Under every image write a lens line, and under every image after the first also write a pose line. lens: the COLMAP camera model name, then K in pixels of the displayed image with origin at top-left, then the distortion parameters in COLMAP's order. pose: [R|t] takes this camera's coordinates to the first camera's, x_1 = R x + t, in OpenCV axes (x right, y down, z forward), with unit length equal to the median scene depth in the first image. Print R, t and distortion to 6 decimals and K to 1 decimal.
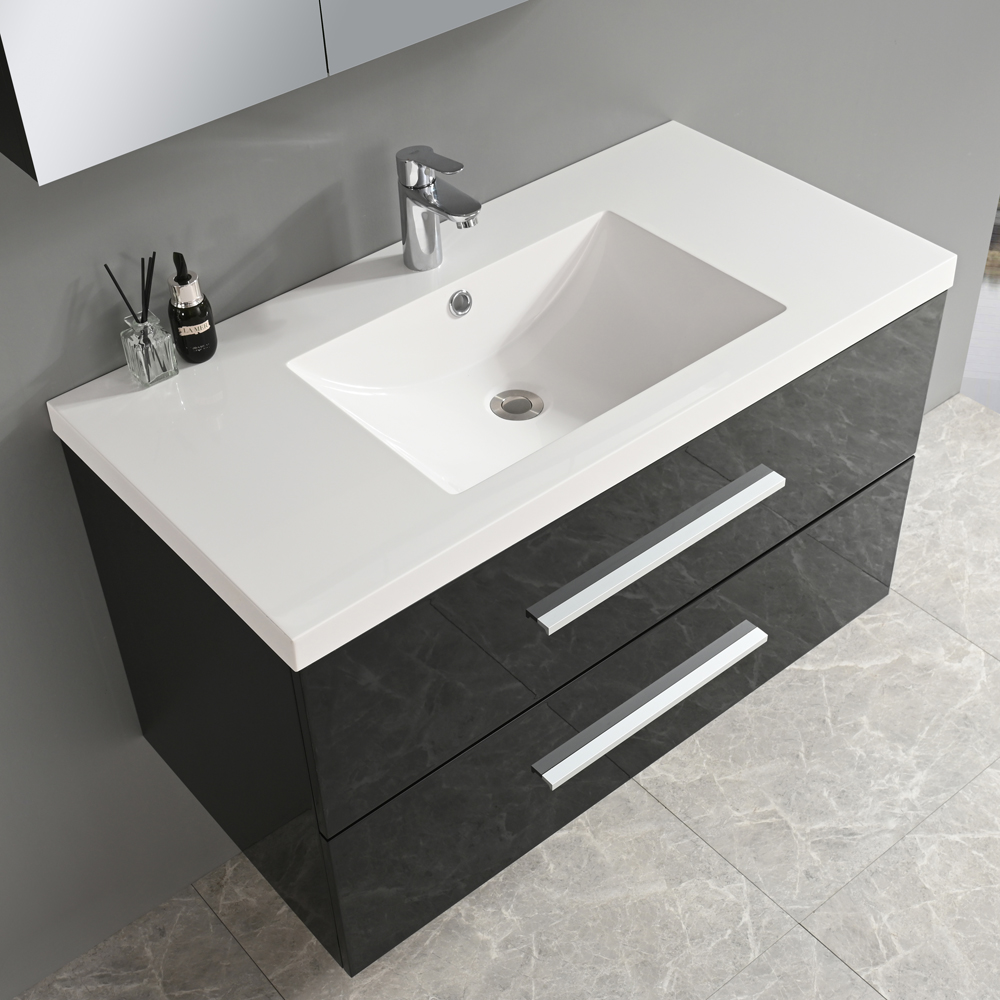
lens RADIAL K [[1521.8, 0, 497.7], [0, 1521.8, 500.9], [0, 0, 1]] dist [-0.028206, 0.000000]
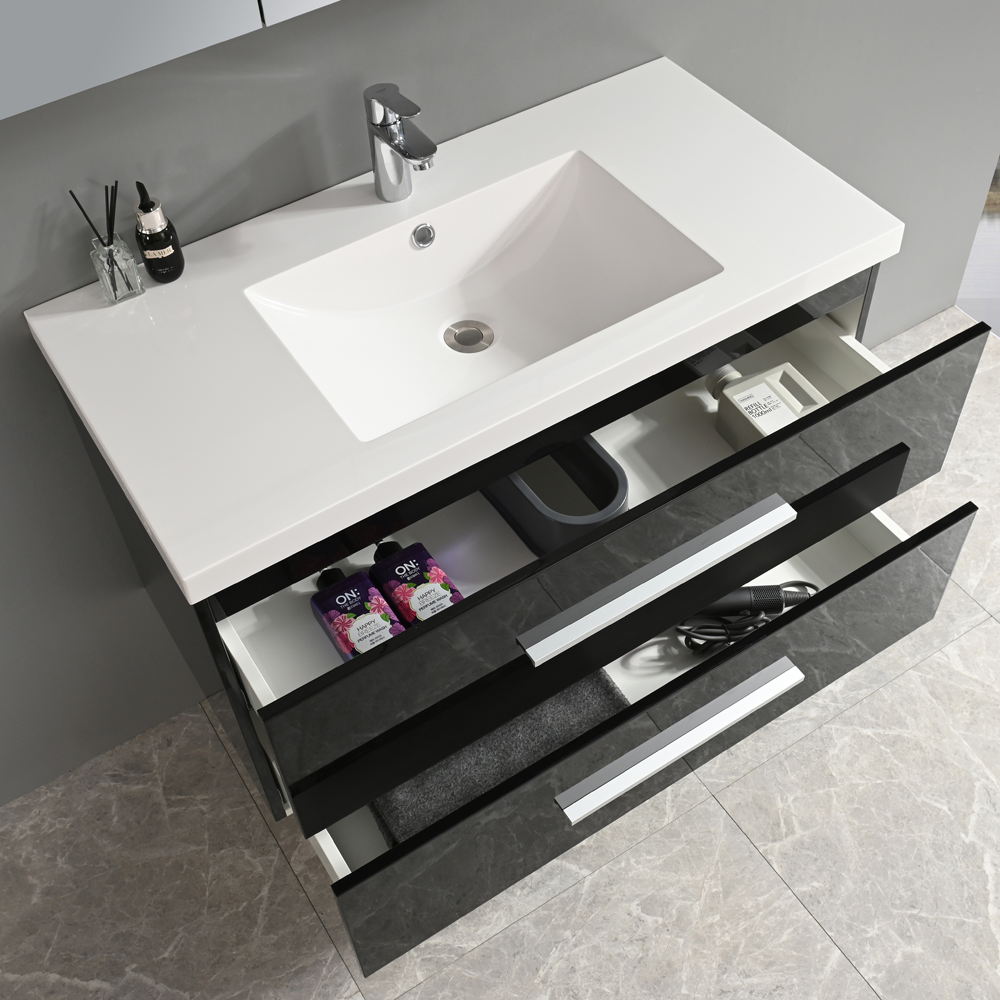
lens RADIAL K [[1269.1, 0, 504.3], [0, 1269.1, 498.1], [0, 0, 1]] dist [-0.020593, 0.000000]
pose [[0.993100, 0.089683, -0.075559, 0.114113], [-0.076961, 0.984580, 0.157096, -0.092478], [0.088483, -0.150197, 0.984689, 0.104071]]
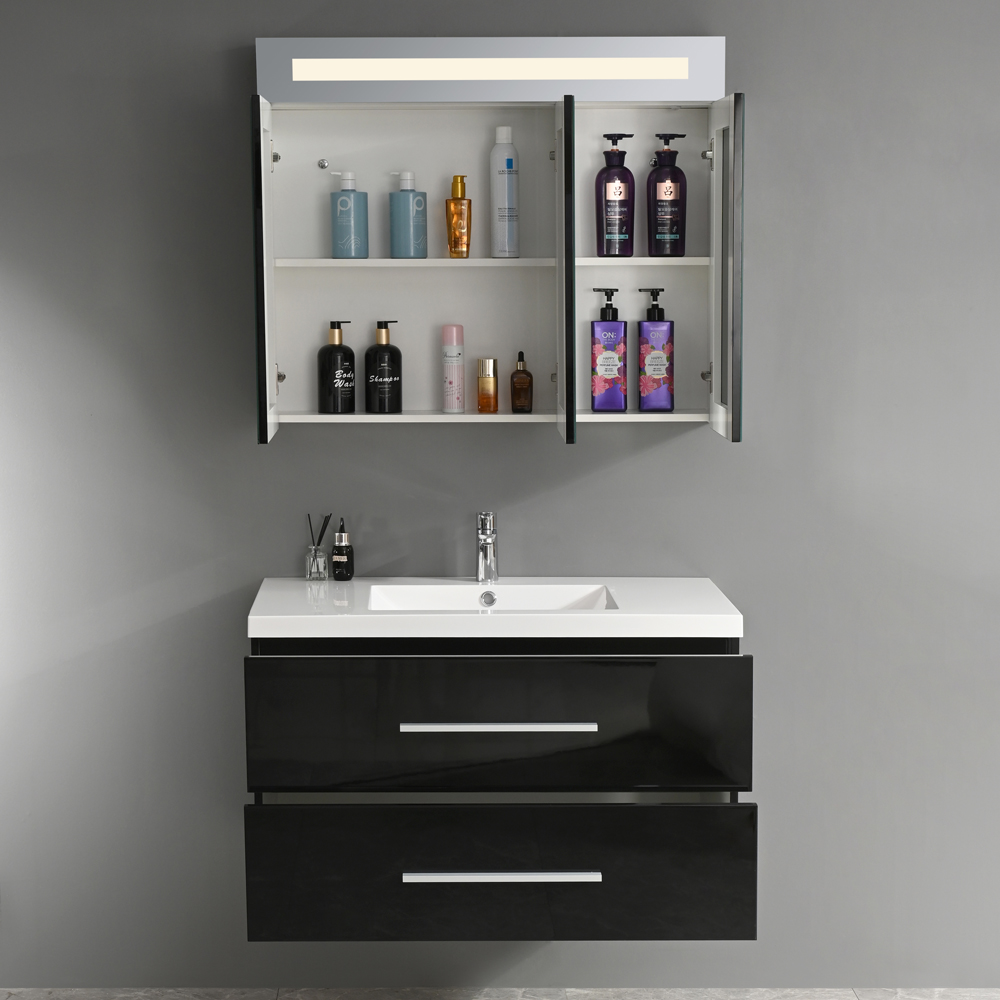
lens RADIAL K [[1869.8, 0, 499.0], [0, 1869.8, 495.9], [0, 0, 1]] dist [0.002079, 0.000000]
pose [[0.801521, 0.092561, -0.590760, 1.236450], [-0.410055, 0.804146, -0.430353, 0.693847], [0.435223, 0.587181, 0.682494, -0.530812]]
